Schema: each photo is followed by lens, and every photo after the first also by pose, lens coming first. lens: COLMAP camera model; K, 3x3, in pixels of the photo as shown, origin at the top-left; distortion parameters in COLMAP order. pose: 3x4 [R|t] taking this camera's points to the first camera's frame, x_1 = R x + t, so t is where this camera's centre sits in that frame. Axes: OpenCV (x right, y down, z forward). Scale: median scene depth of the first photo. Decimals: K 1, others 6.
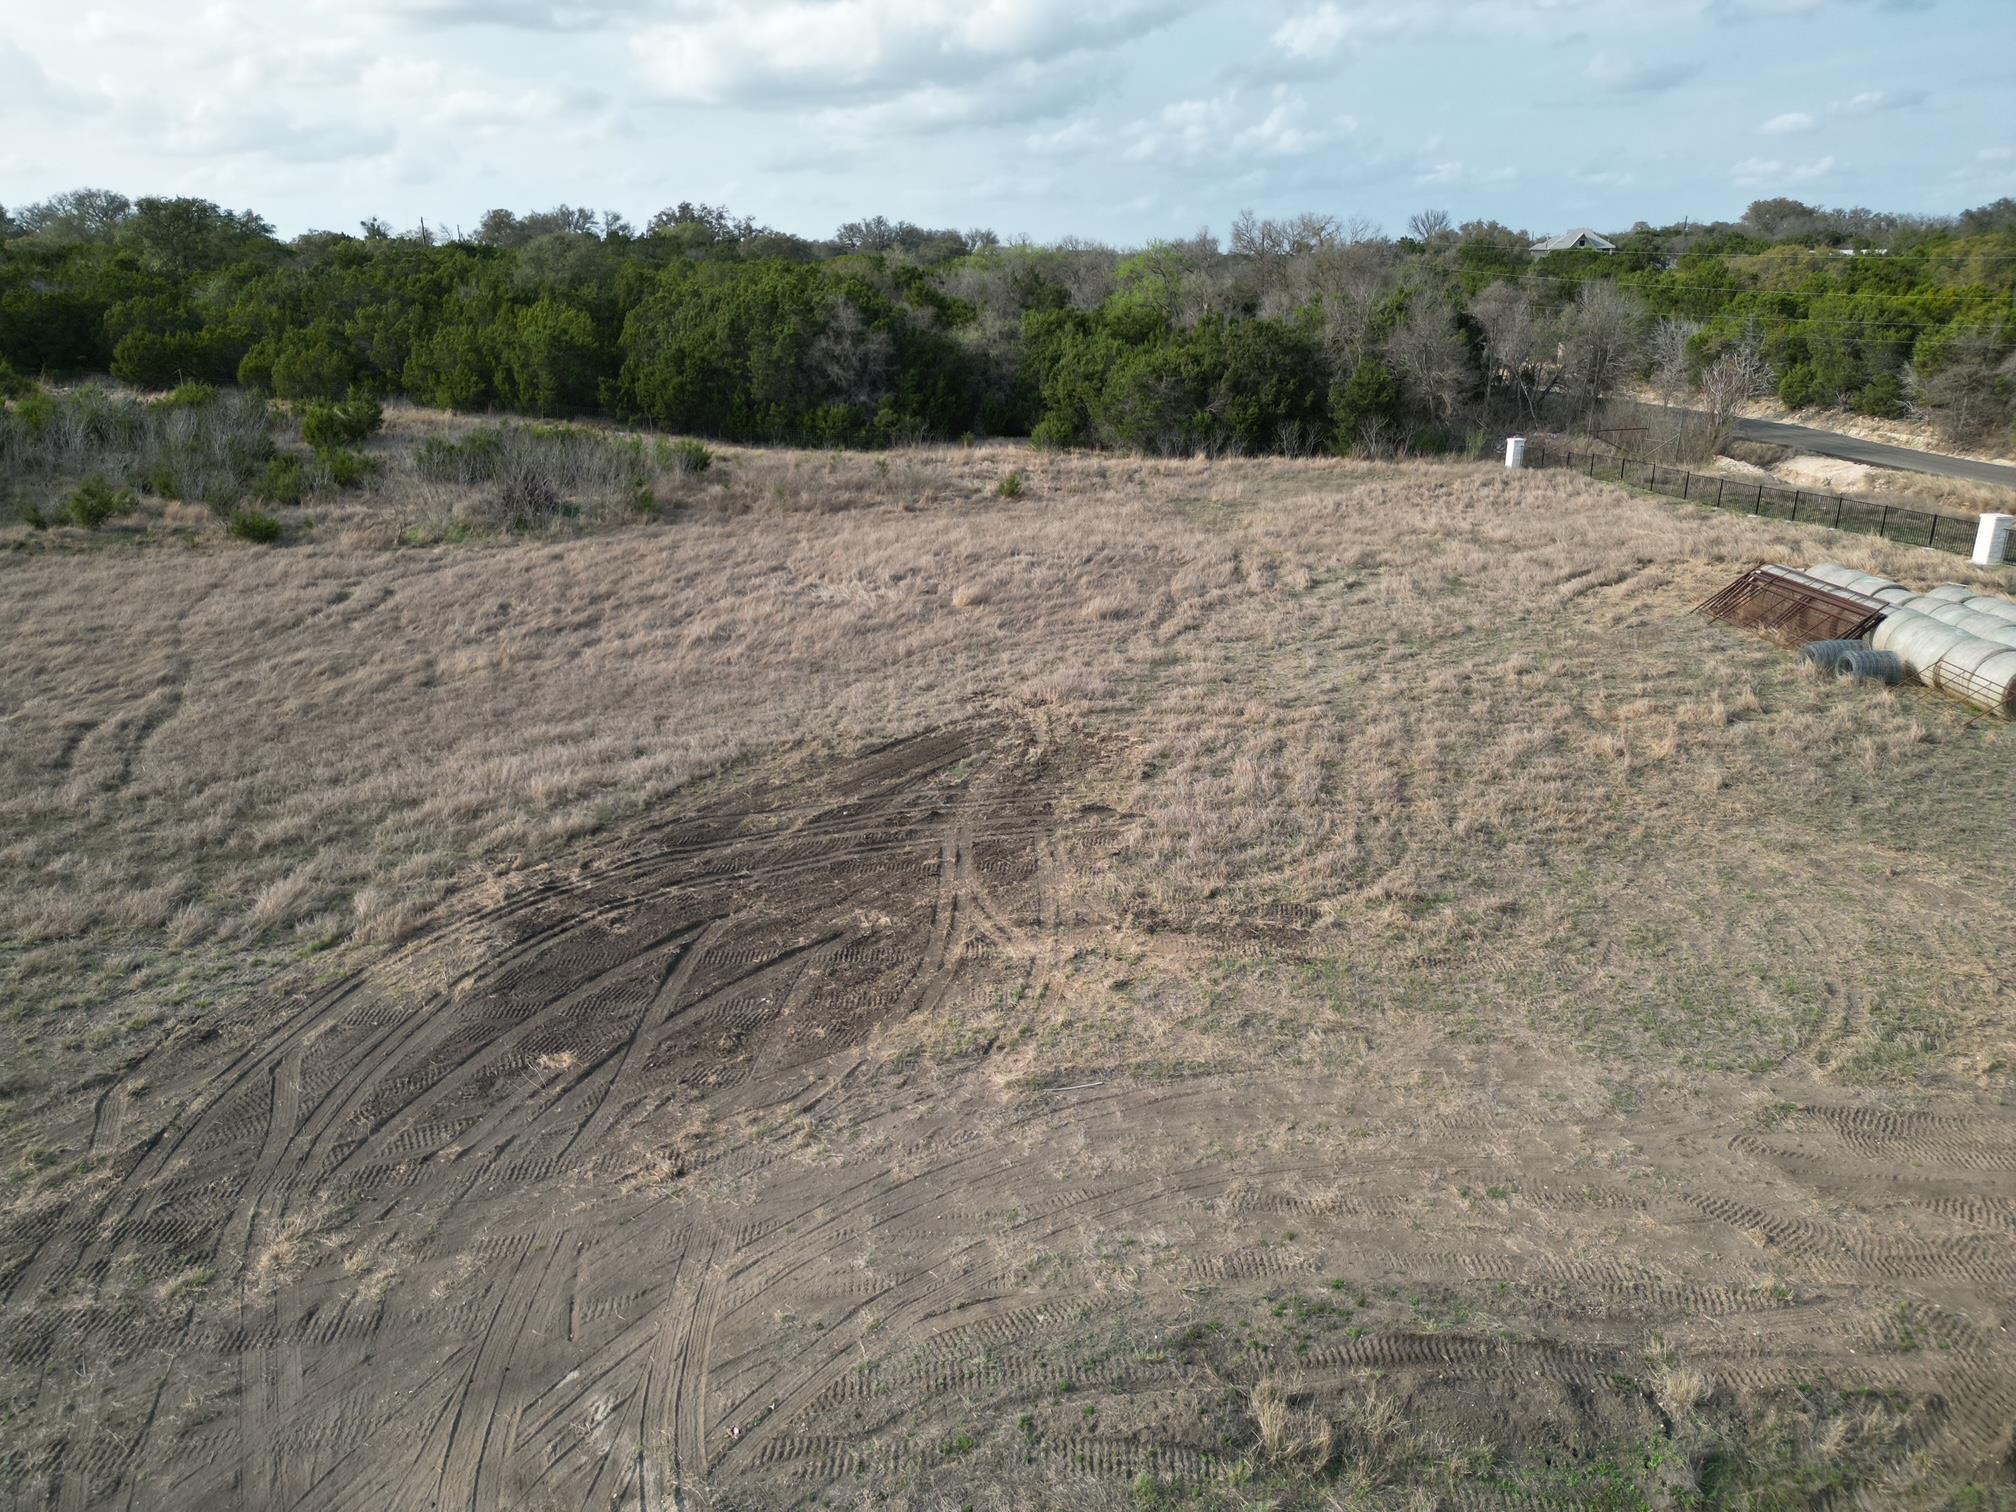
lens RADIAL K [[1408.7, 0, 1006.9], [0, 1408.7, 756.7], [0, 0, 1]] dist [0.060495, -0.048072]
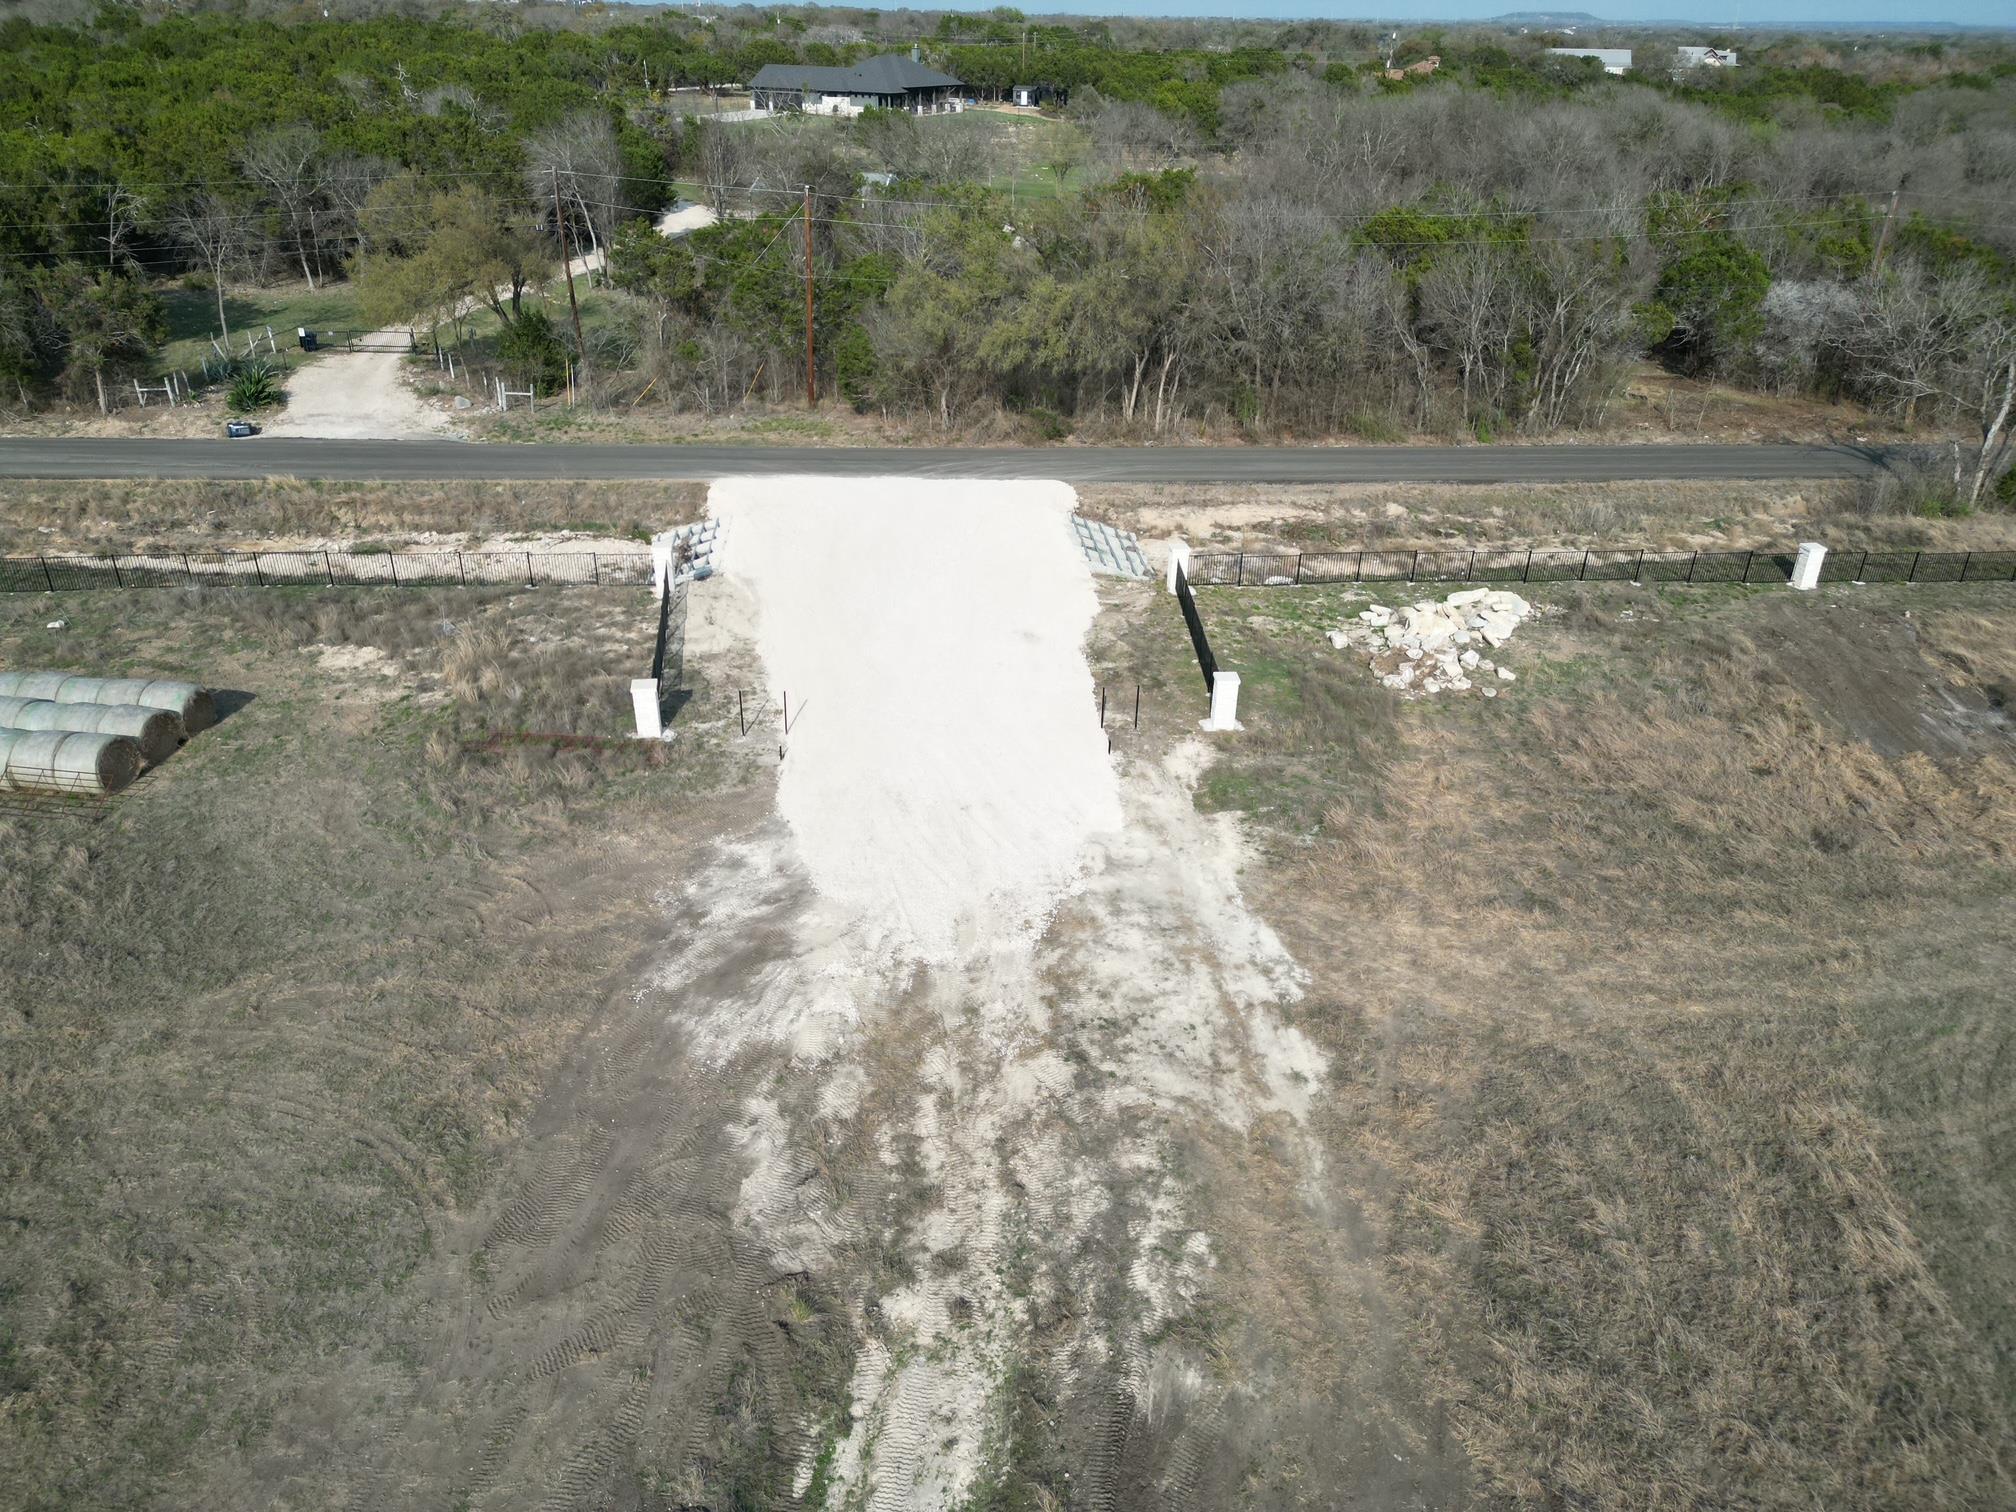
lens RADIAL K [[1408.7, 0, 1002.4], [0, 1408.7, 752.2], [0, 0, 1]] dist [0.060495, -0.048072]
pose [[0.100488, -0.441215, 0.891757, -0.339228], [0.281138, 0.872359, 0.399938, -0.515011], [-0.954392, 0.210518, 0.211704, 0.178823]]
